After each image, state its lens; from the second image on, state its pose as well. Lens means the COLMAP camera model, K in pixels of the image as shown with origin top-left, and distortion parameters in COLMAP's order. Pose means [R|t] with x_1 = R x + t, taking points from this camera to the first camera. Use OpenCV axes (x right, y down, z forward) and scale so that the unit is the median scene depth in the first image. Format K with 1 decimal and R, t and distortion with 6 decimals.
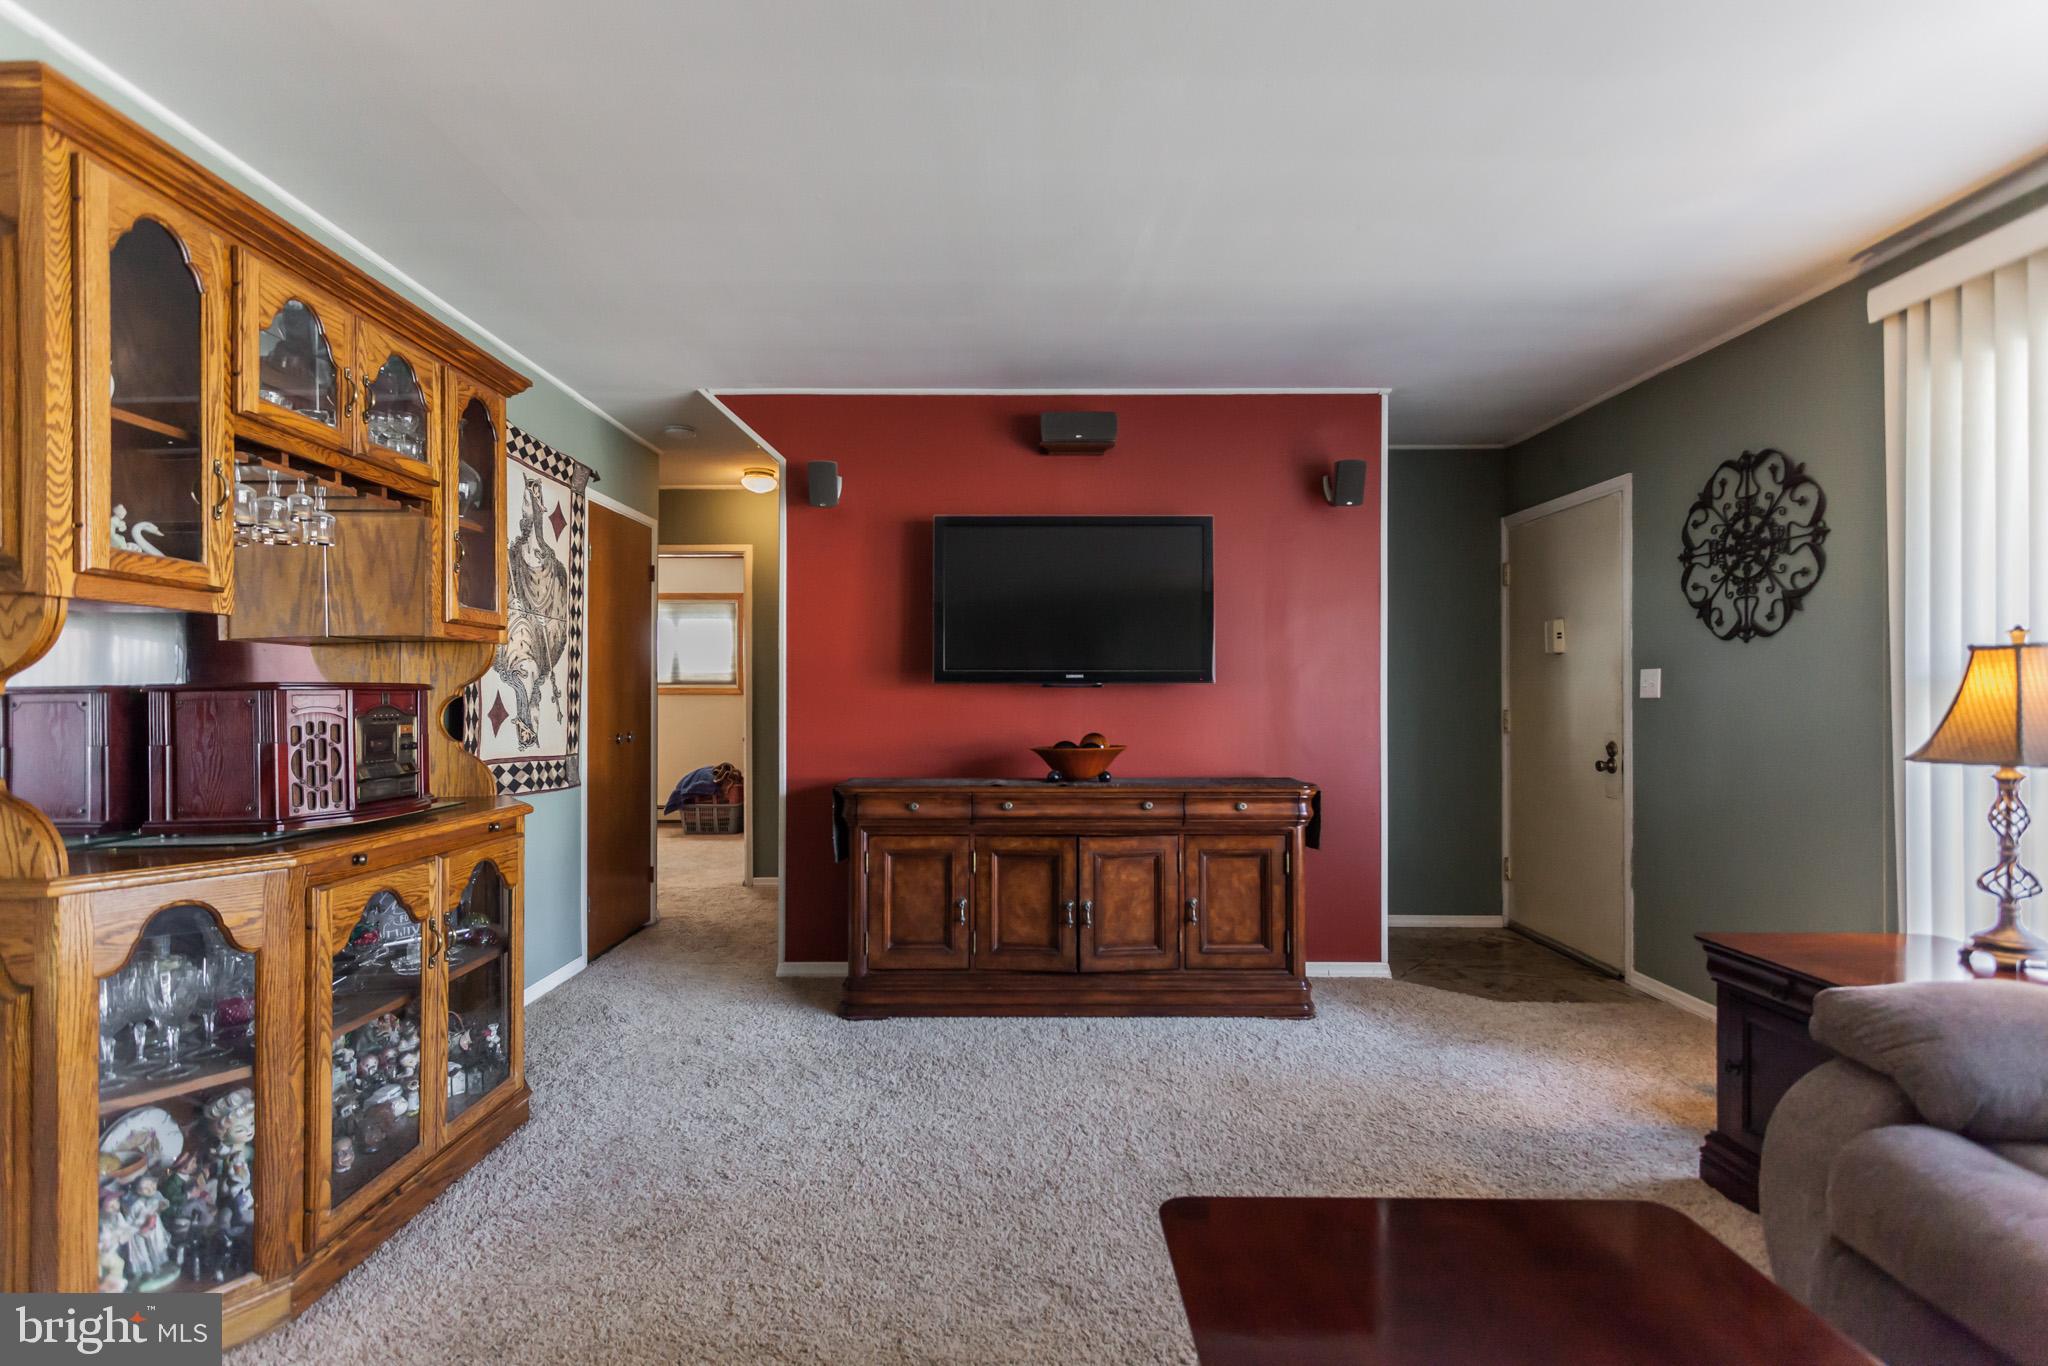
lens RADIAL K [[989.3, 0, 1025.2], [0, 989.3, 694.0], [0, 0, 1]] dist [-0.002045, 0.003653]
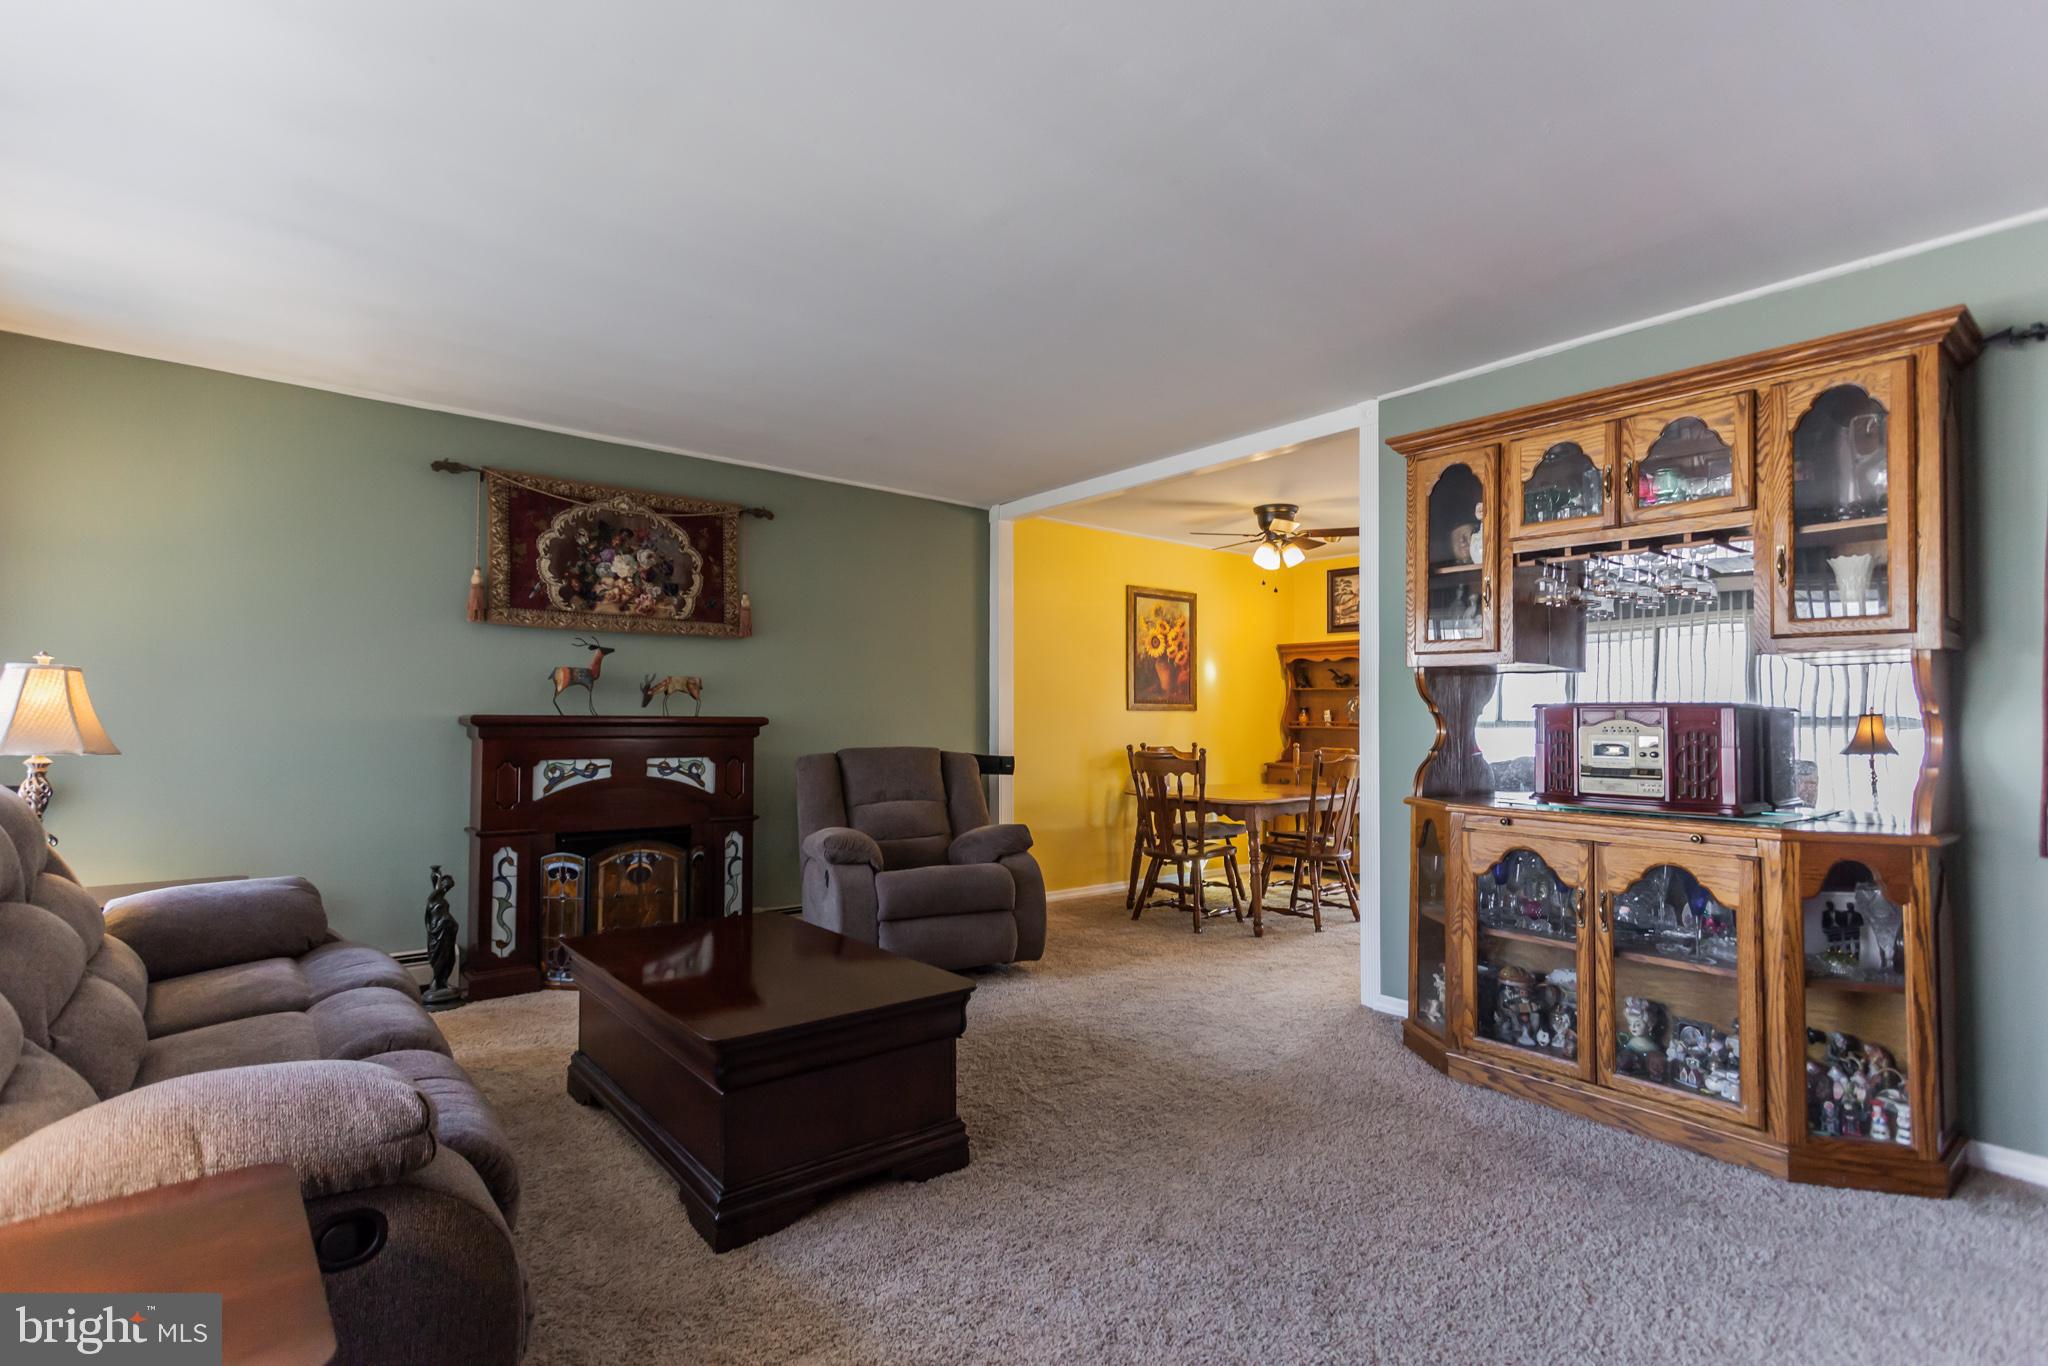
lens RADIAL K [[989.3, 0, 1020.4], [0, 989.3, 689.2], [0, 0, 1]] dist [-0.002045, 0.003653]
pose [[-0.770637, -0.019854, -0.636965, 0.522188], [-0.007758, 0.999733, -0.021776, 0.007886], [0.637227, -0.011840, -0.770585, 1.057567]]
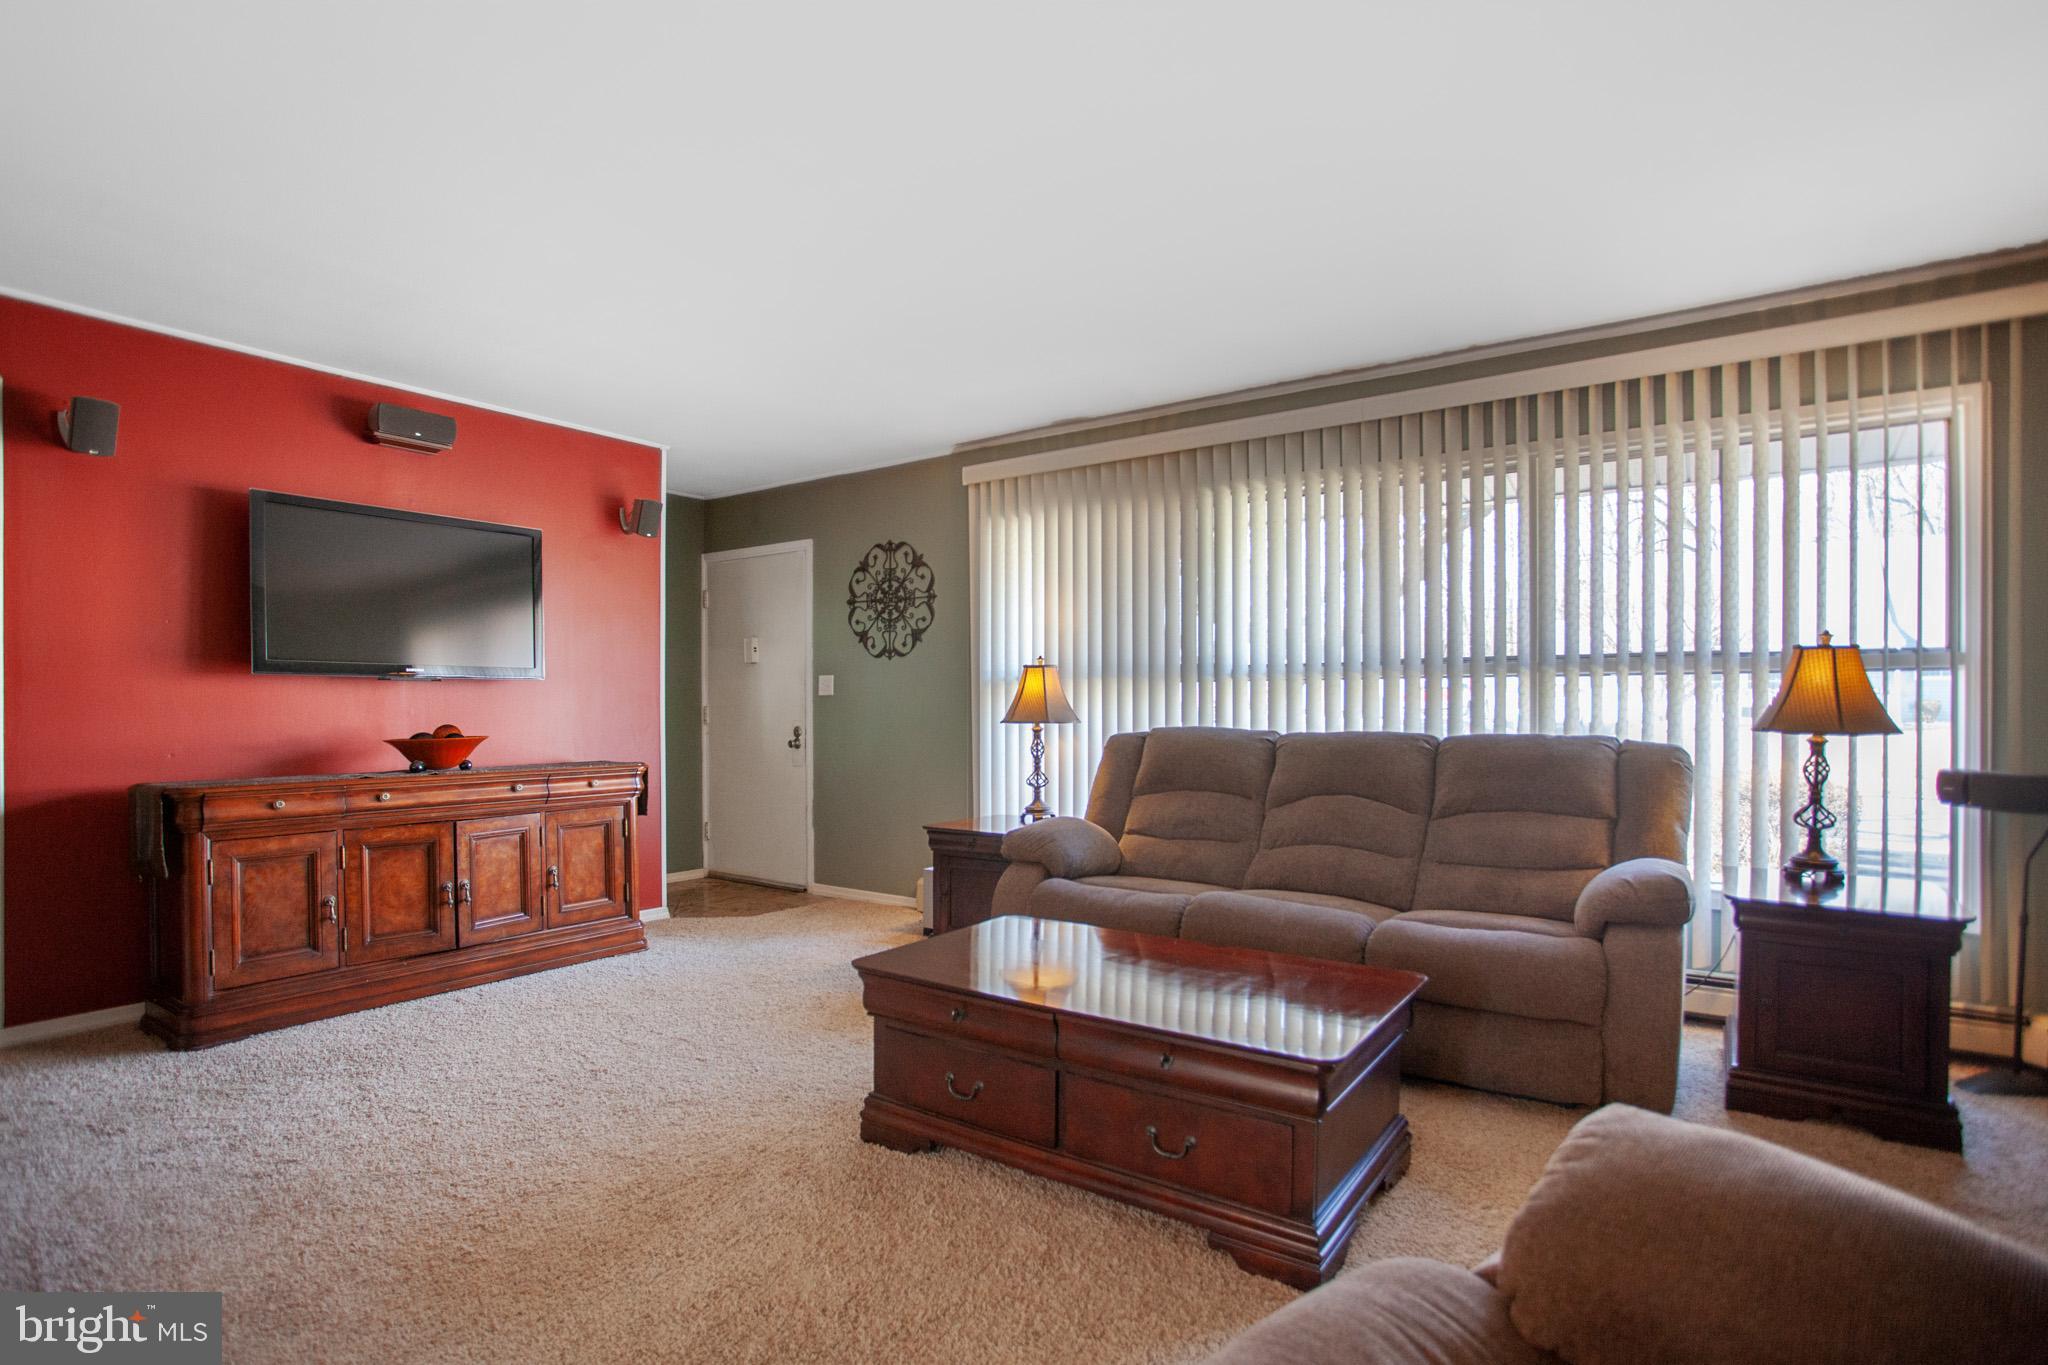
lens RADIAL K [[989.3, 0, 1061.3], [0, 989.3, 697.6], [0, 0, 1]] dist [-0.002045, 0.003653]
pose [[0.560829, 0.002627, 0.827927, -0.456201], [0.003062, 0.999982, -0.005248, 0.019323], [-0.827926, 0.005478, 0.560811, -0.132673]]
